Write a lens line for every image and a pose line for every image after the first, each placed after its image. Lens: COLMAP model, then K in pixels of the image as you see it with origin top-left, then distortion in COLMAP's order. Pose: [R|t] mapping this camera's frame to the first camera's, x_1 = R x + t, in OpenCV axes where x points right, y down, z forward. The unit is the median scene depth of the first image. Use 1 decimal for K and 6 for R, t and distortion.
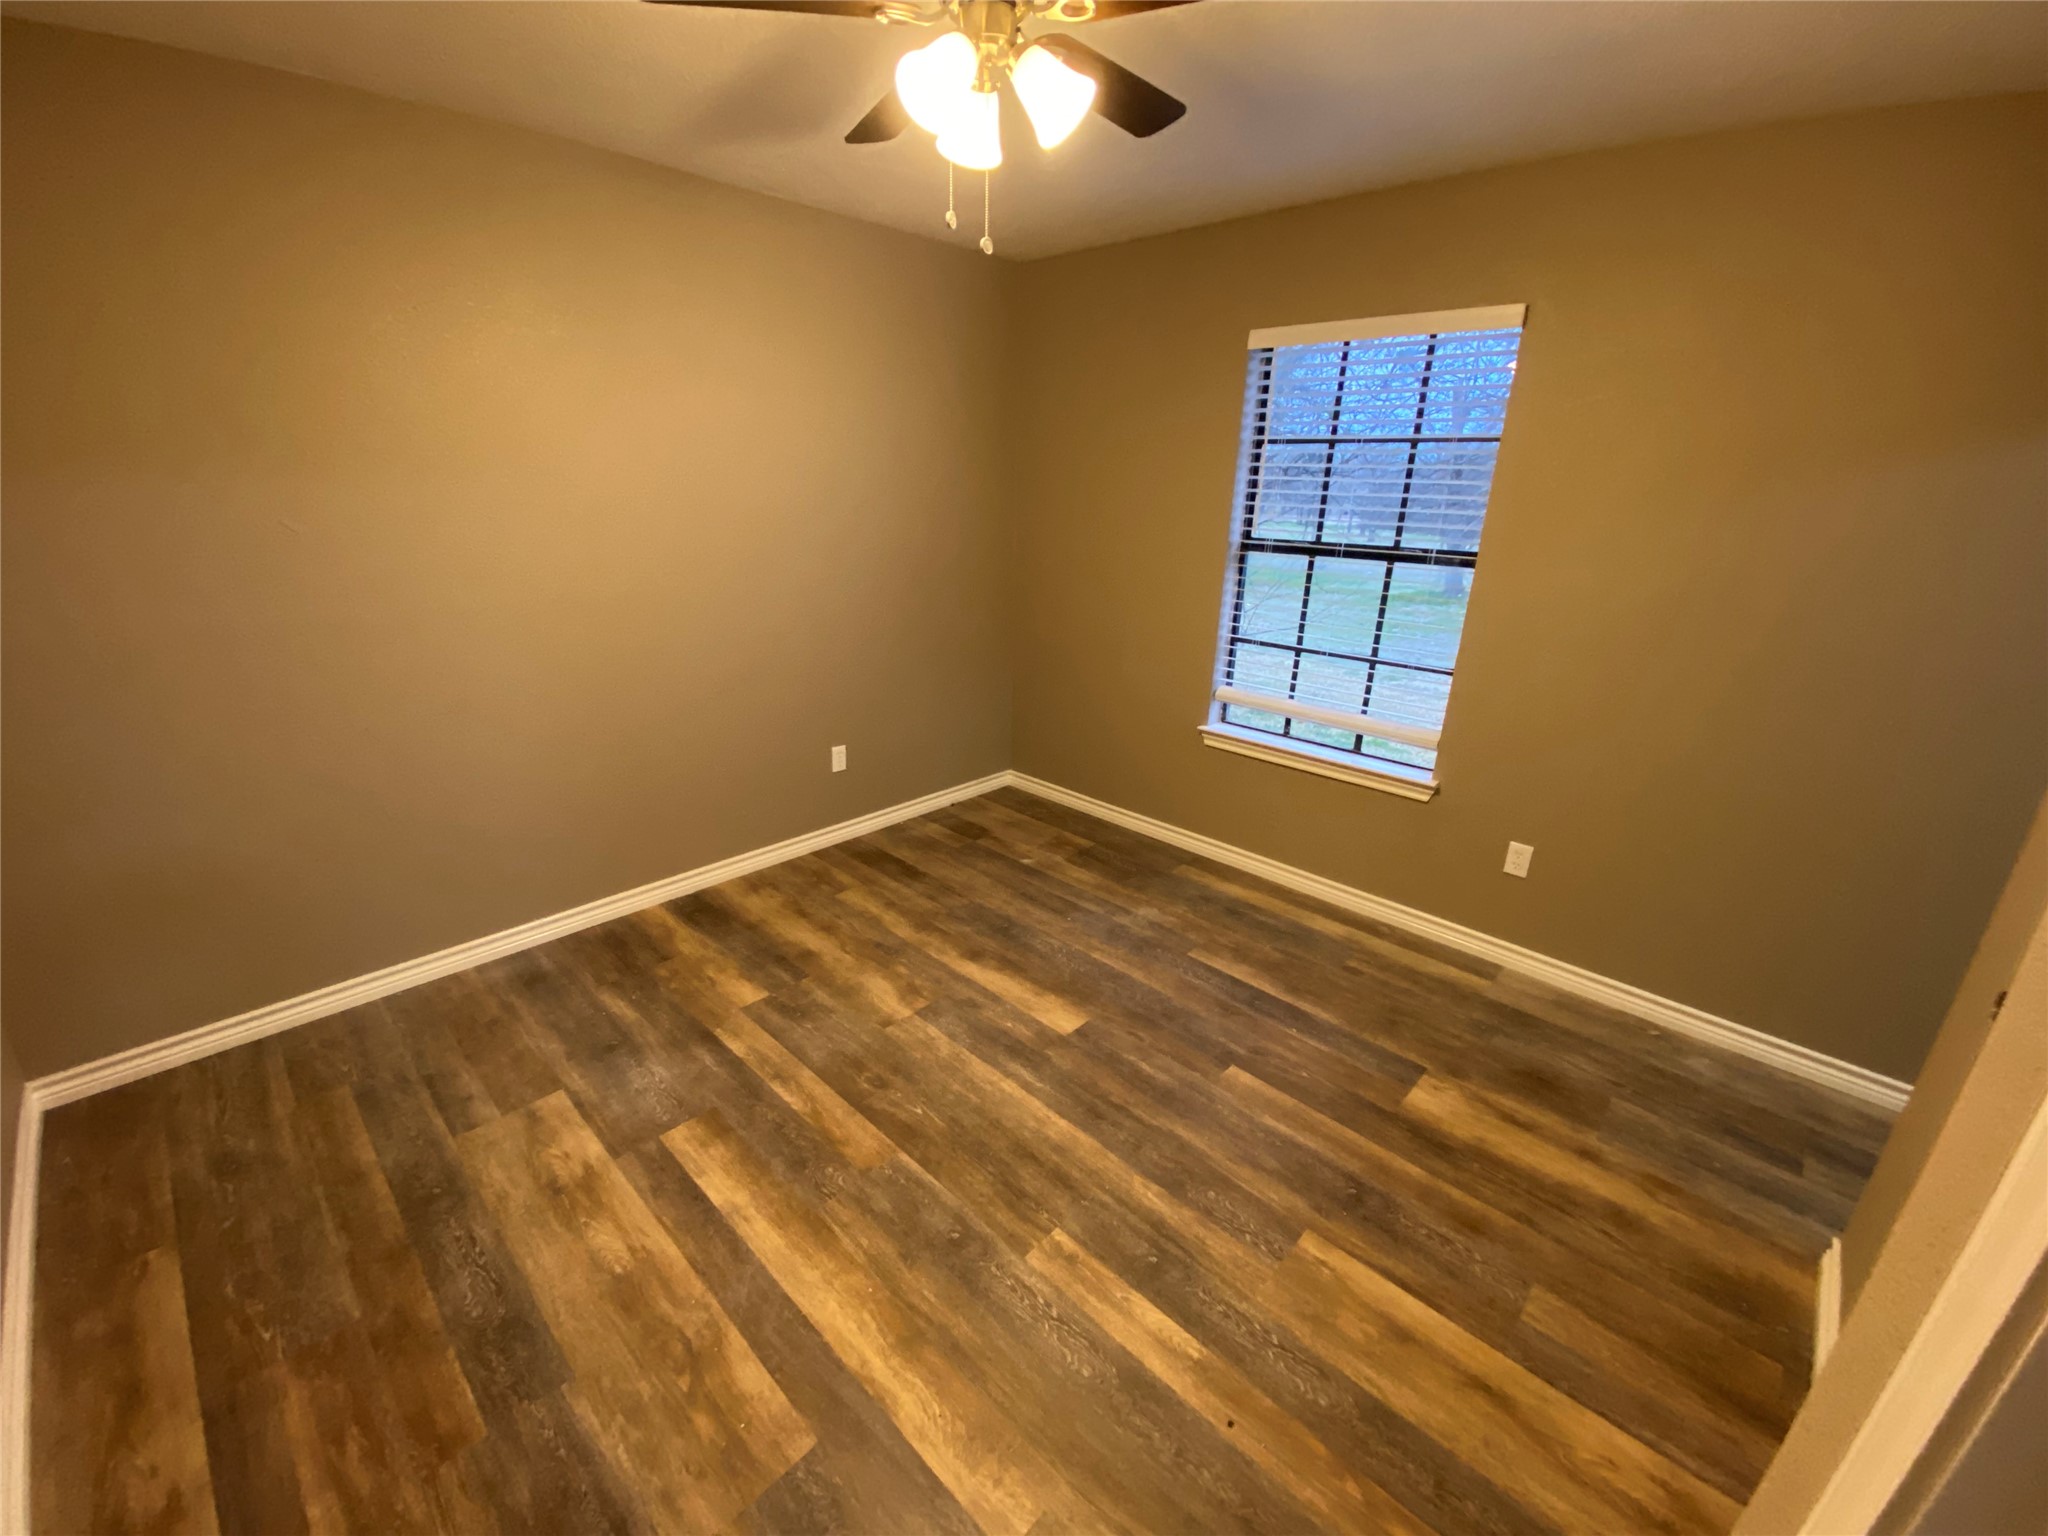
lens RADIAL K [[822.2, 0, 1024.0], [0, 822.2, 768.0], [0, 0, 1]] dist [0.054363, -0.028439]
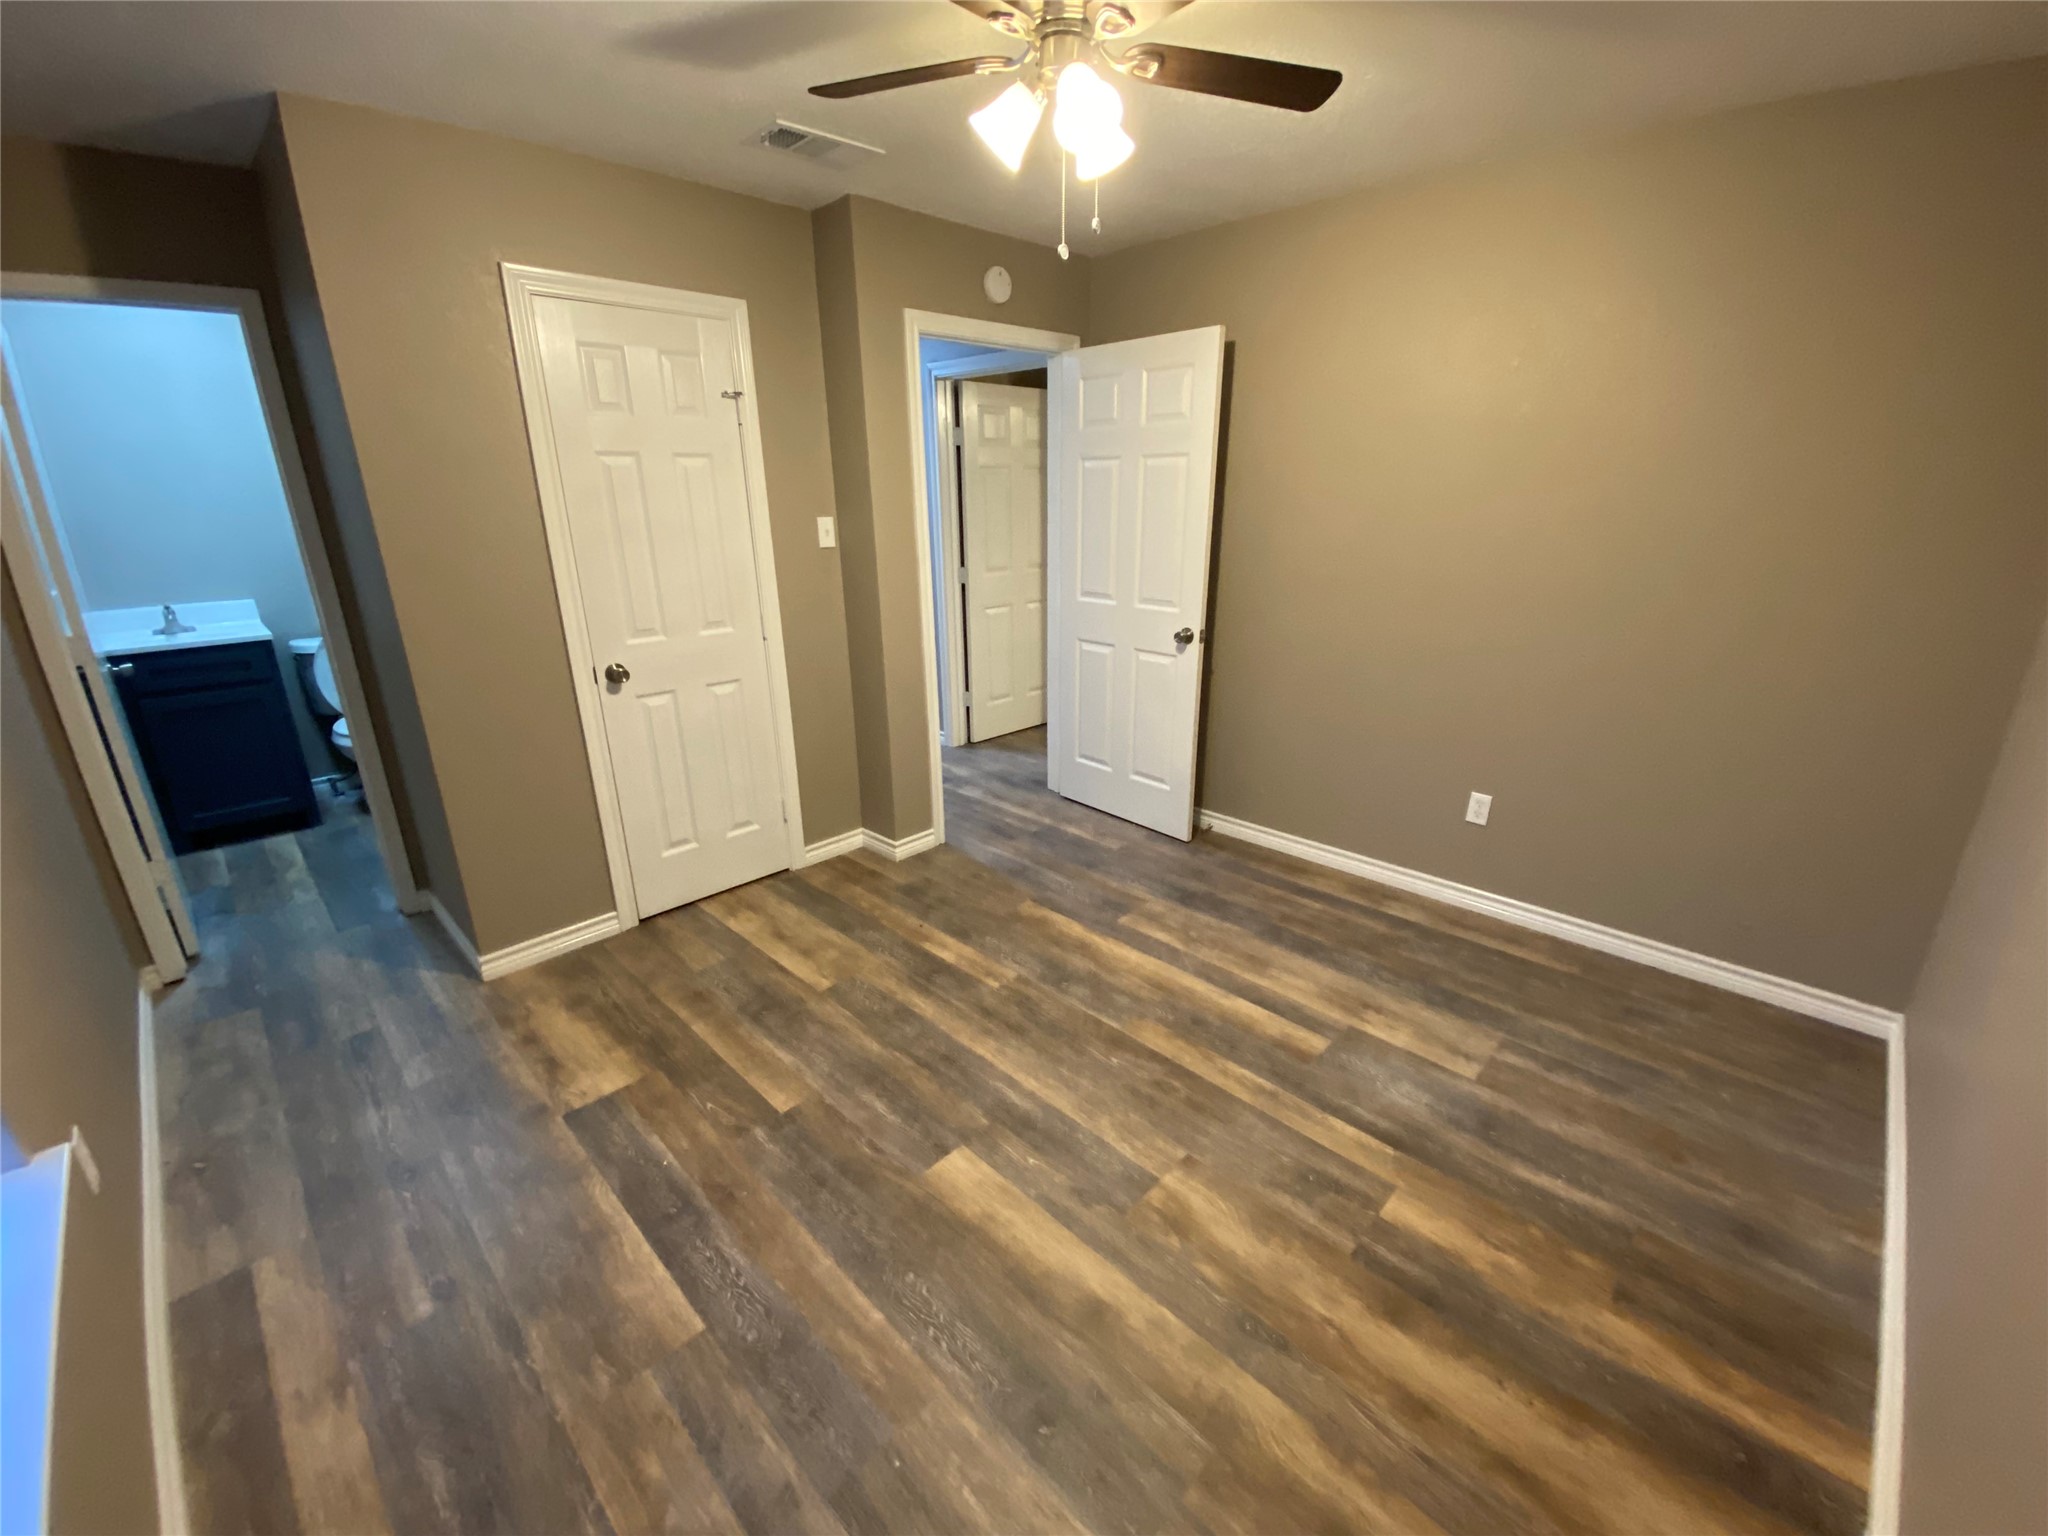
lens RADIAL K [[822.2, 0, 1024.0], [0, 822.2, 768.0], [0, 0, 1]] dist [0.054363, -0.028439]
pose [[-0.999749, -0.020835, 0.008257, -0.011564], [-0.011049, 0.778749, 0.627239, -0.548760], [-0.019498, 0.626990, -0.778783, 1.604234]]
